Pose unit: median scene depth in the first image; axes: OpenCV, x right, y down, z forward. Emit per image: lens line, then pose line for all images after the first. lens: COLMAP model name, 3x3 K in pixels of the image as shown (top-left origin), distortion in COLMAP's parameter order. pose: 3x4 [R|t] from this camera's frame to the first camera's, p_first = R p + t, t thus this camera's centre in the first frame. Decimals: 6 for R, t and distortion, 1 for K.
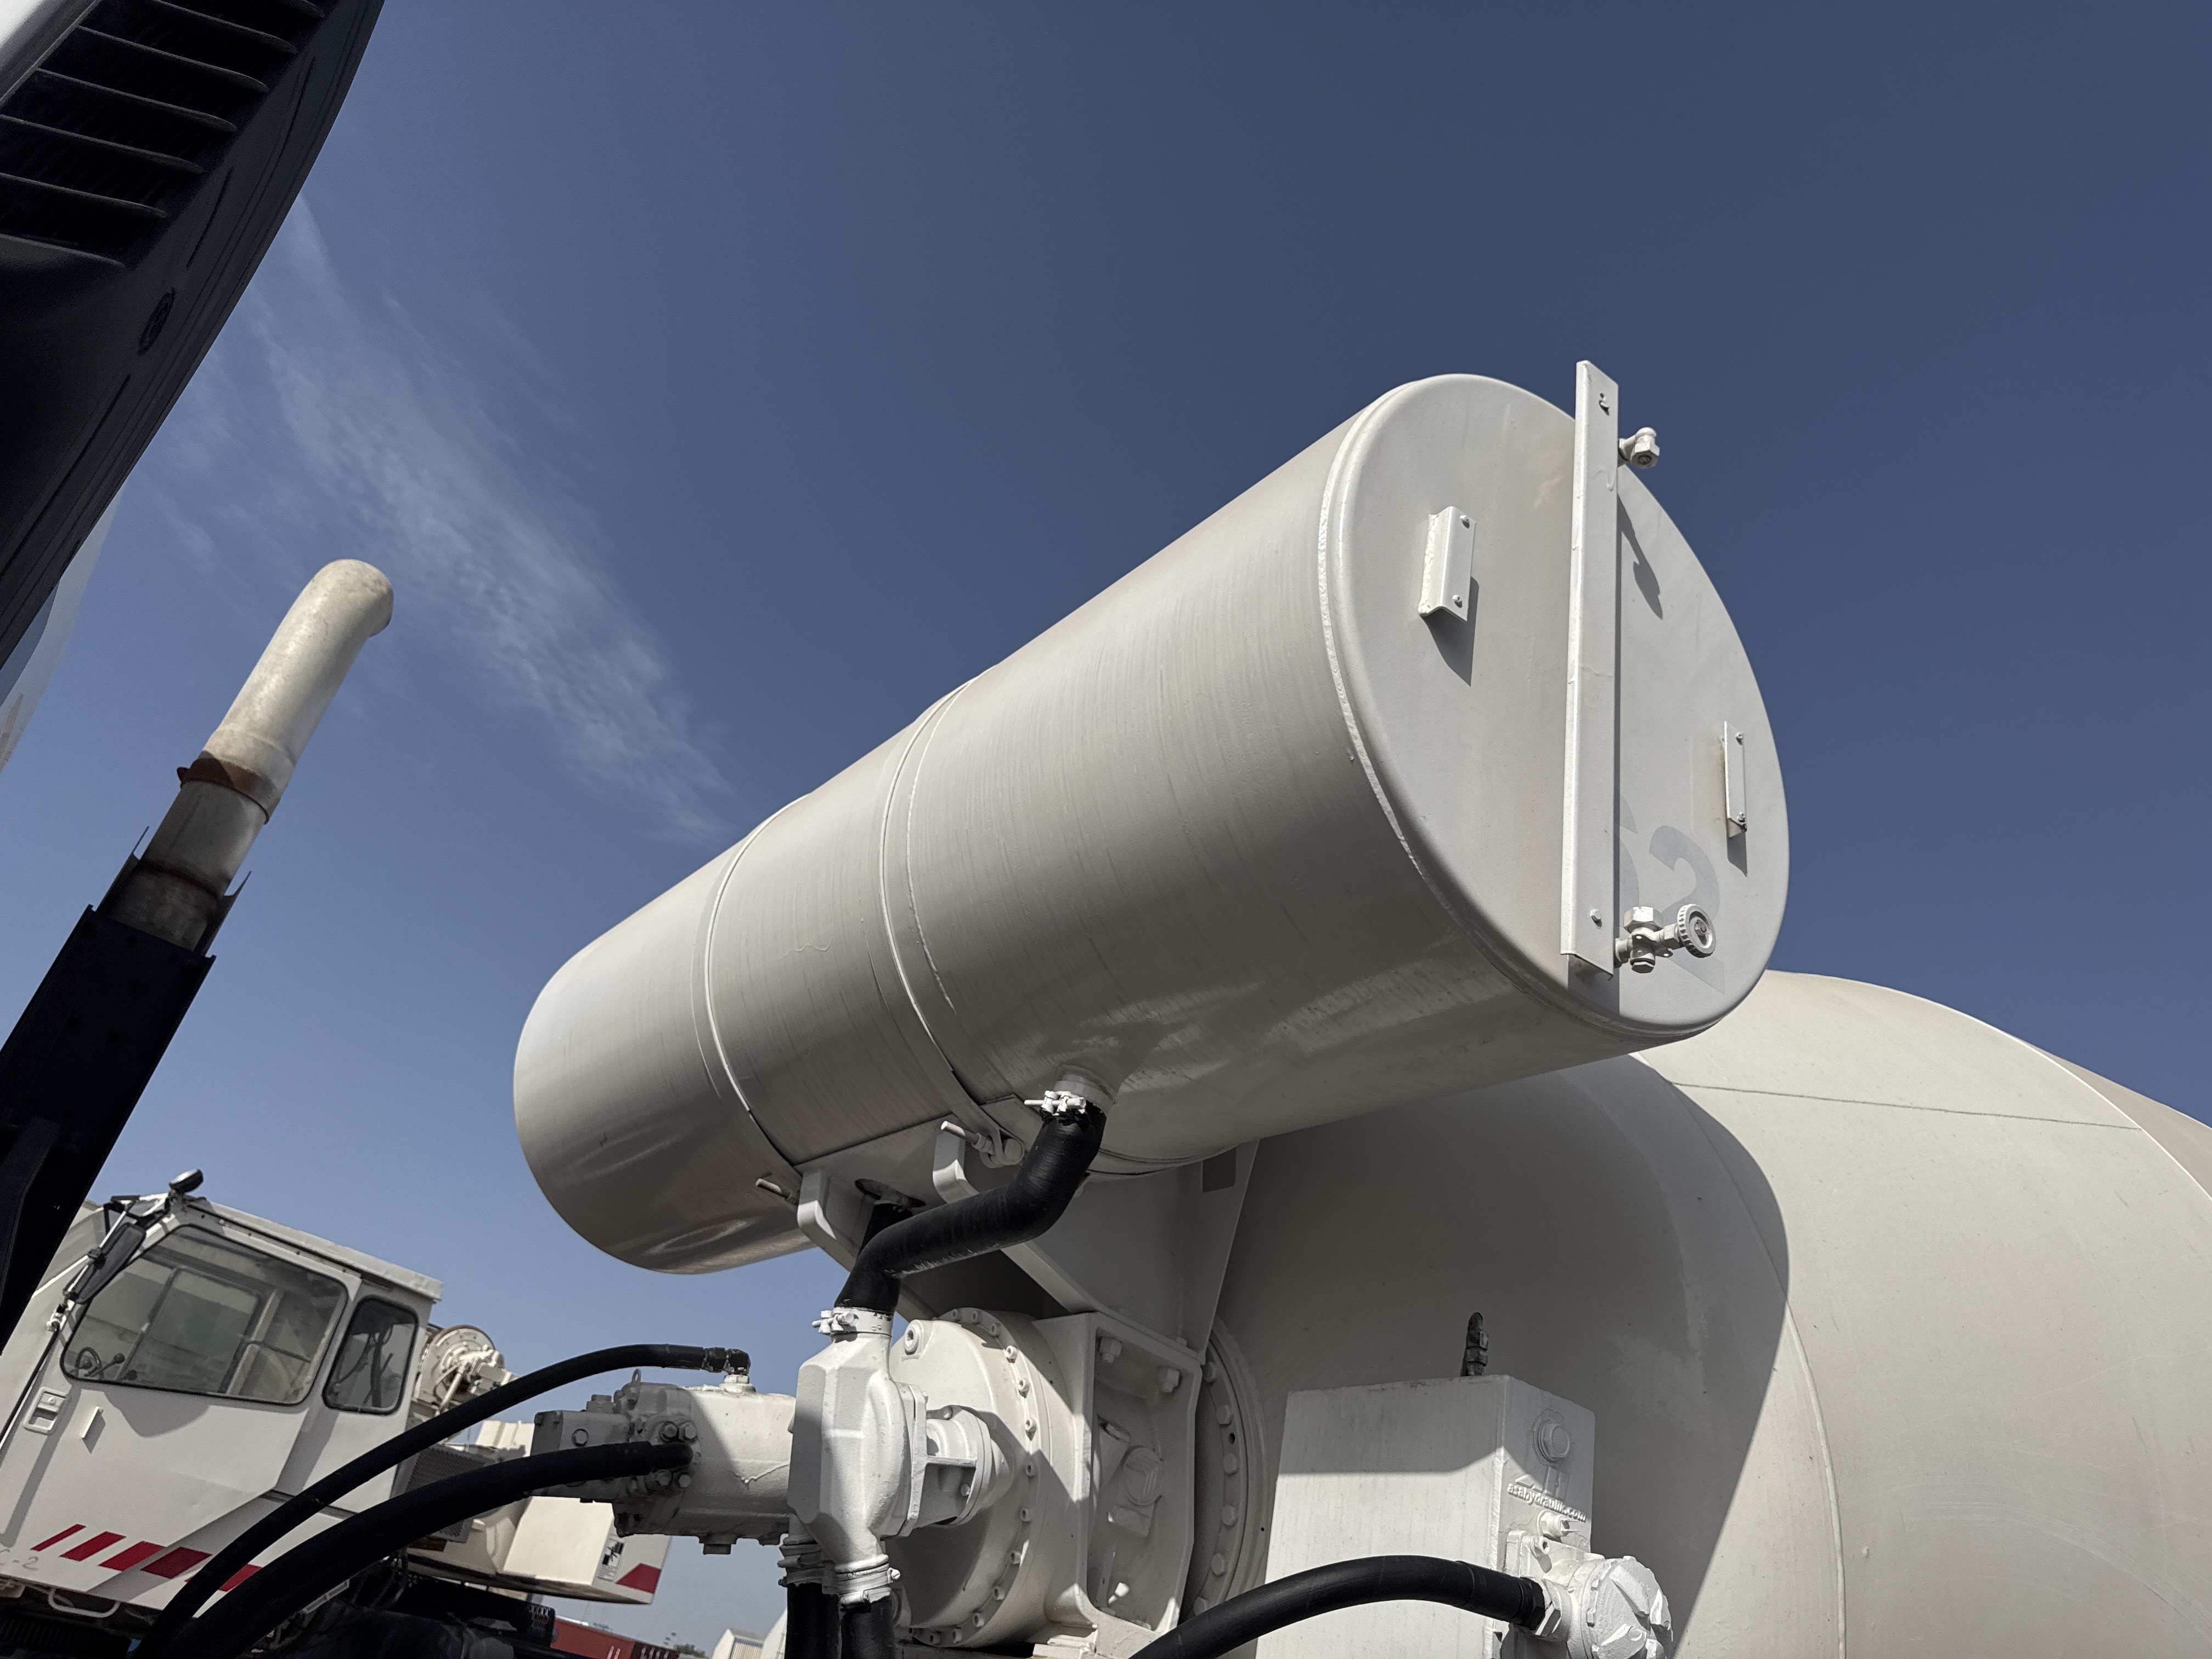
lens RADIAL K [[1663.0, 0, 1106.0], [0, 1663.0, 829.5], [0, 0, 1]] dist [0.136237, -0.275817]
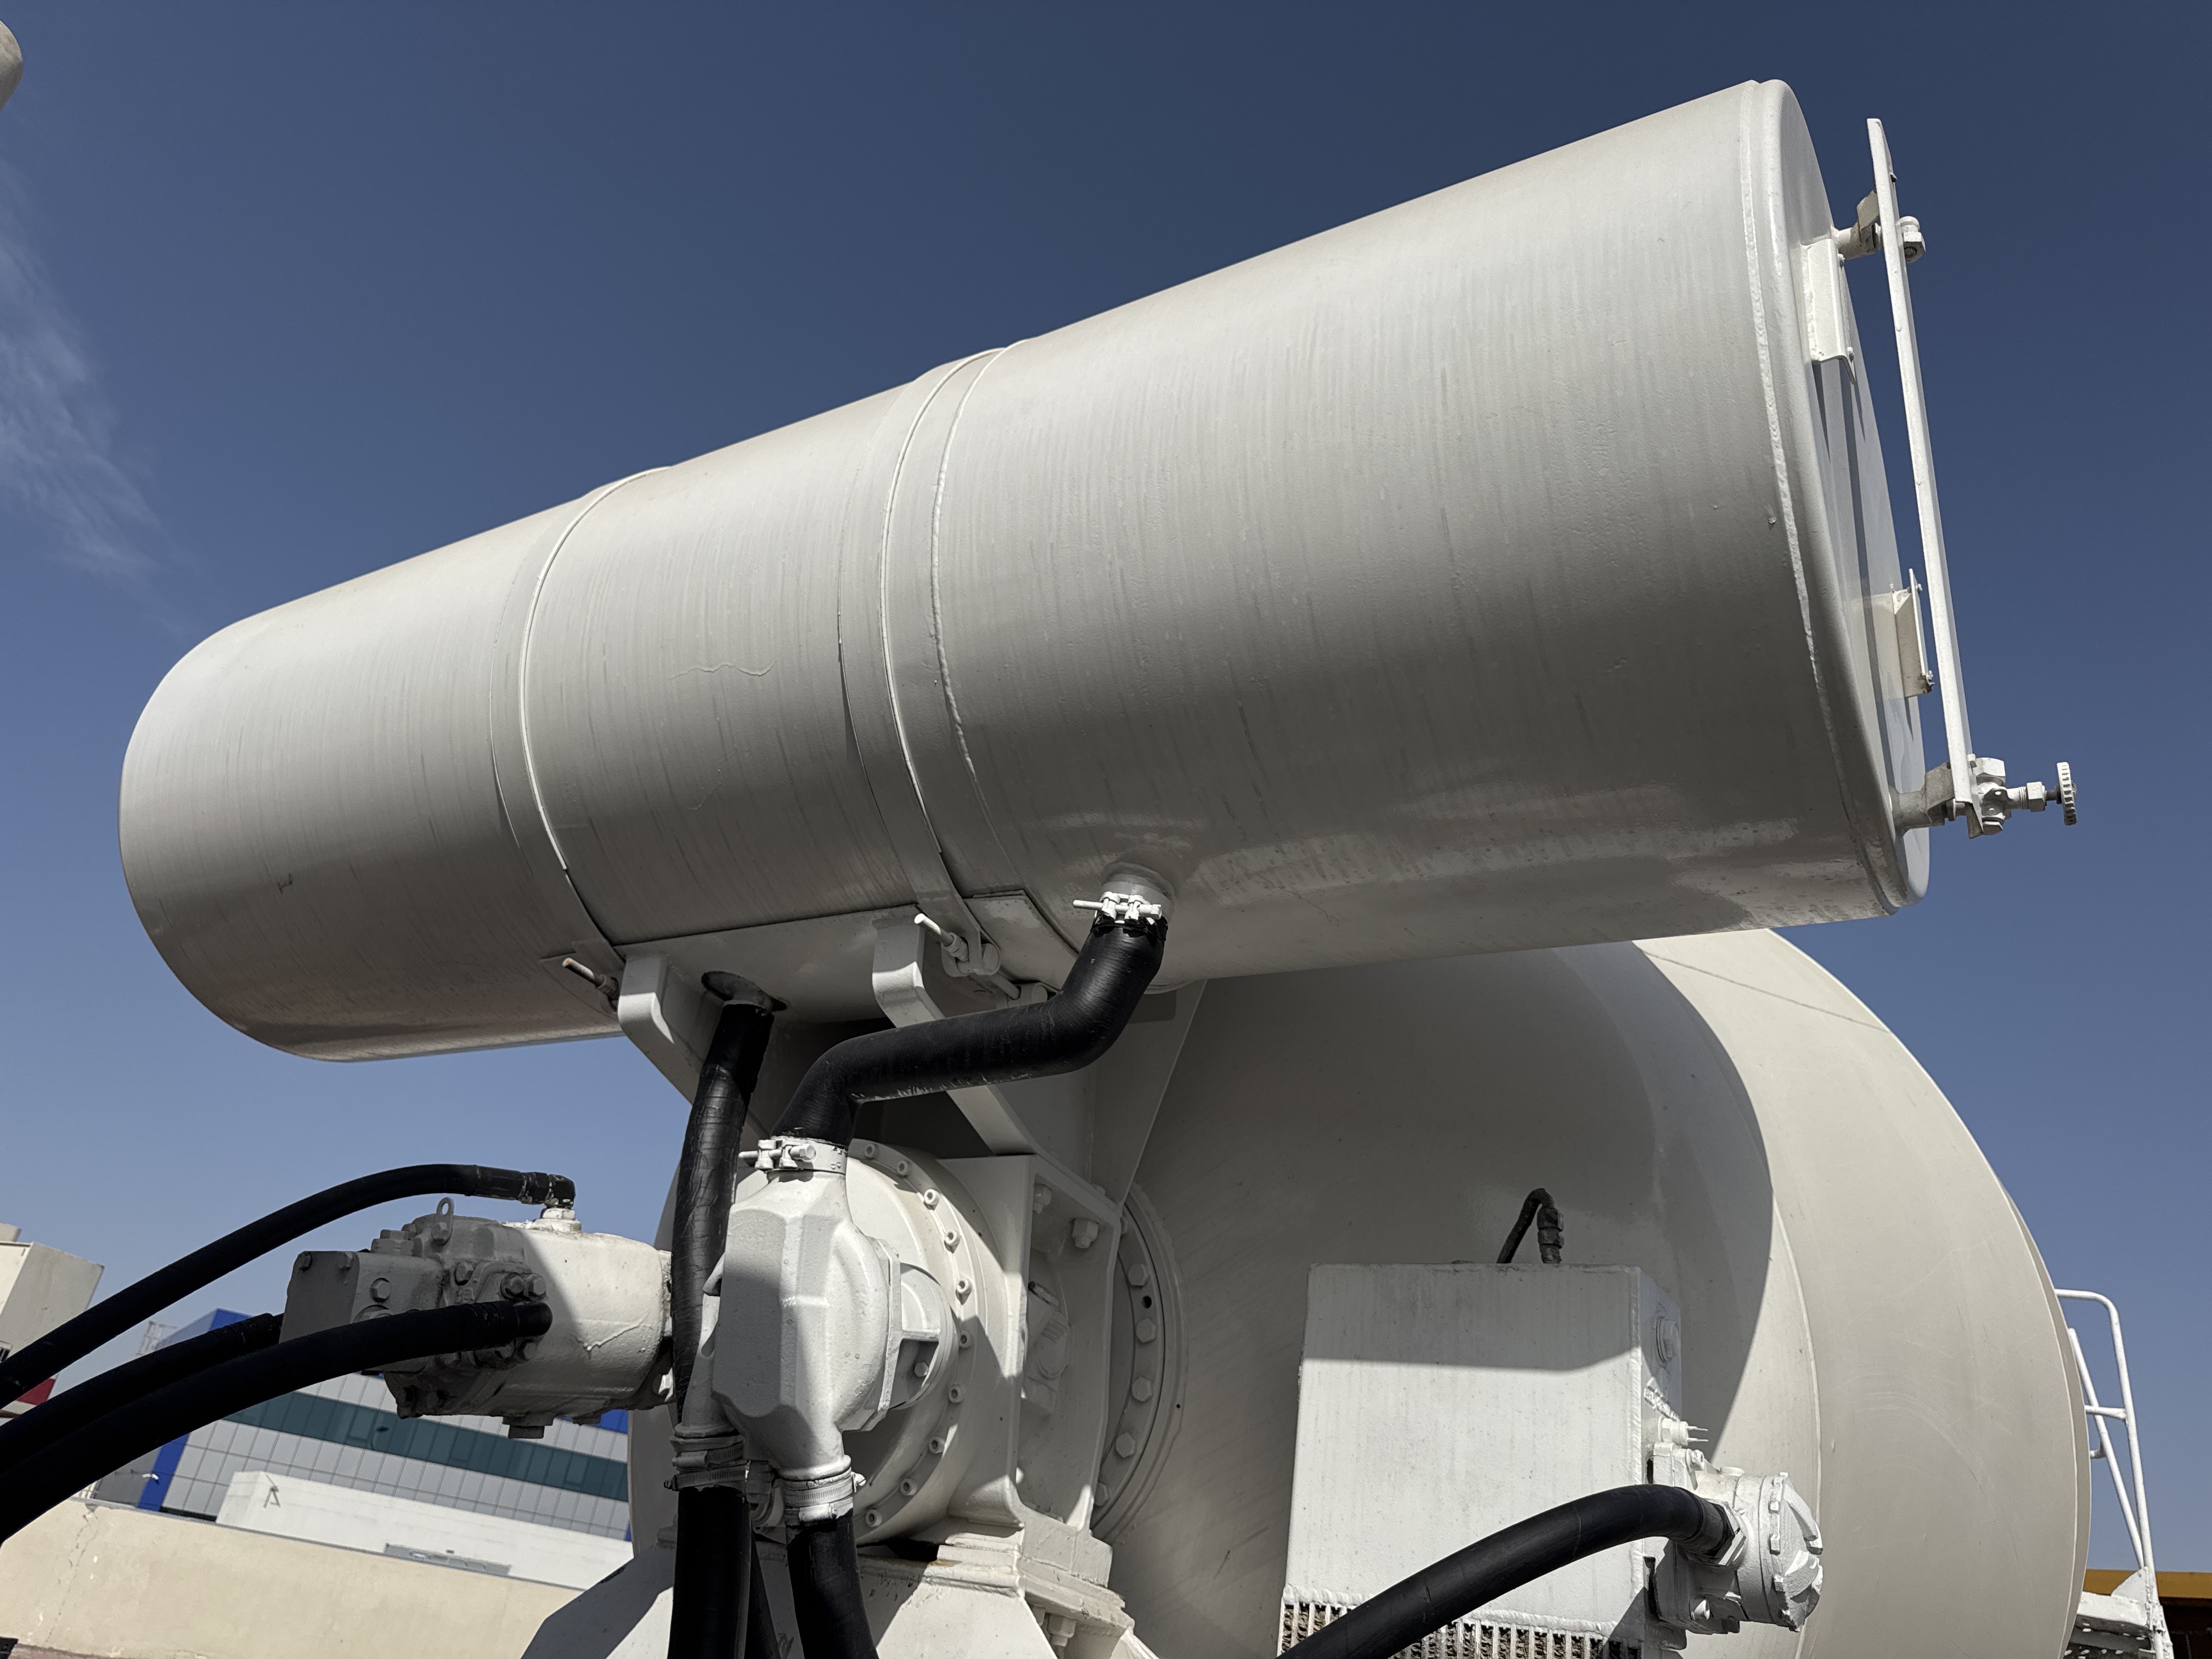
lens RADIAL K [[1609.8, 0, 1106.0], [0, 1609.8, 829.5], [0, 0, 1]] dist [0.127400, -0.238979]
pose [[0.931040, 0.123802, 0.343275, -0.282877], [-0.157270, 0.984977, 0.071322, 0.068700], [-0.329288, -0.120390, 0.936523, 0.268500]]
